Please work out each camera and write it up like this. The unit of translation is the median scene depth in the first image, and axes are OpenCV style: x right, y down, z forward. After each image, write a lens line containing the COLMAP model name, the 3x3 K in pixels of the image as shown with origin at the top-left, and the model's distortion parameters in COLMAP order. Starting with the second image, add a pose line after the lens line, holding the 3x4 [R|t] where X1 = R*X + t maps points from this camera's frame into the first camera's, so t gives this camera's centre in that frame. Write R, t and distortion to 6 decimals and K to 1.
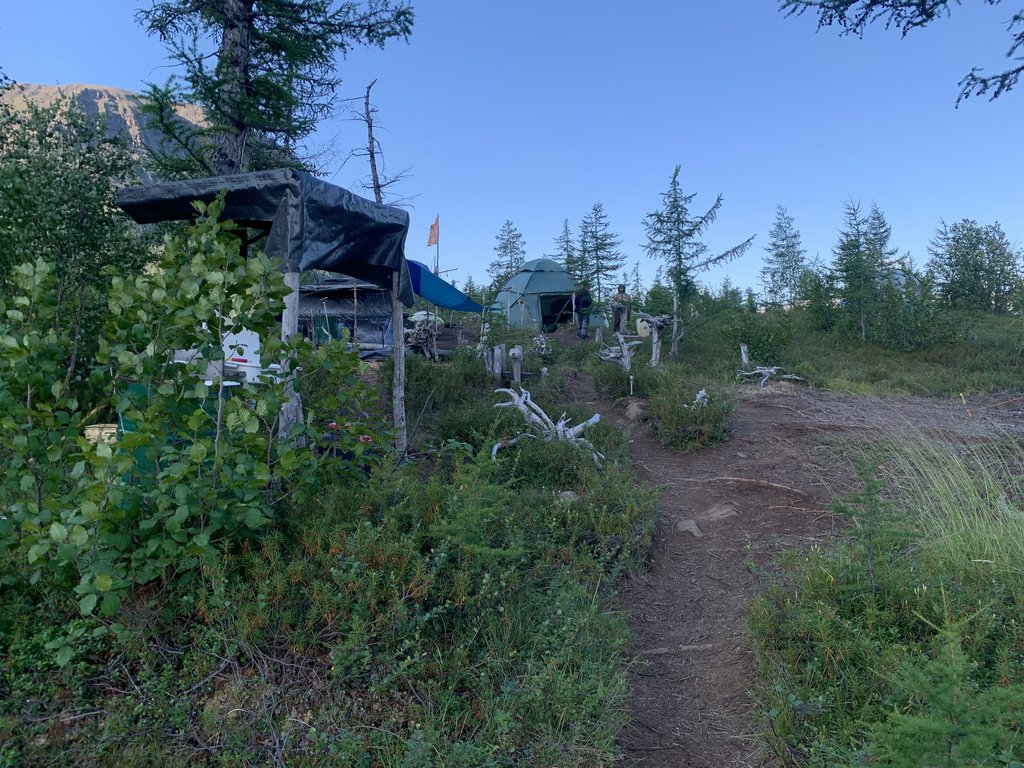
lens RADIAL K [[782.3, 0, 512.0], [0, 782.3, 384.0], [0, 0, 1]] dist [0.004454, -0.012217]
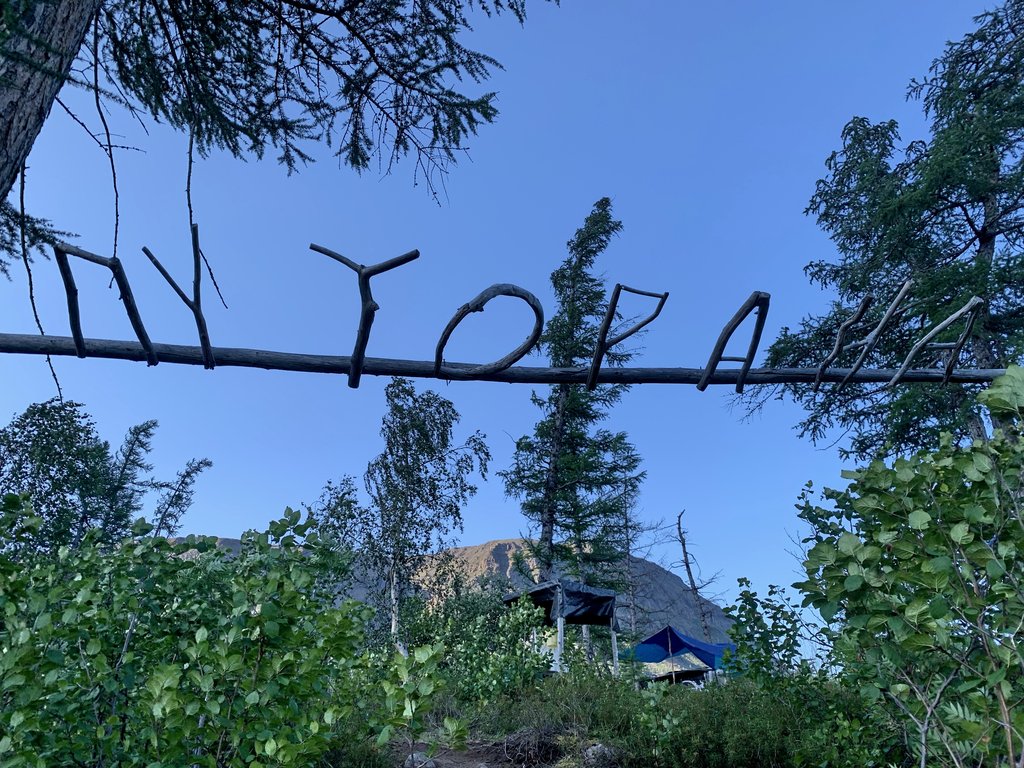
lens RADIAL K [[782.3, 0, 512.0], [0, 782.3, 384.0], [0, 0, 1]] dist [0.004454, -0.012217]
pose [[0.884749, -0.239096, -0.400066, 0.664007], [0.009568, 0.867522, -0.497306, 0.392735], [0.465970, 0.436163, 0.769827, -1.175955]]
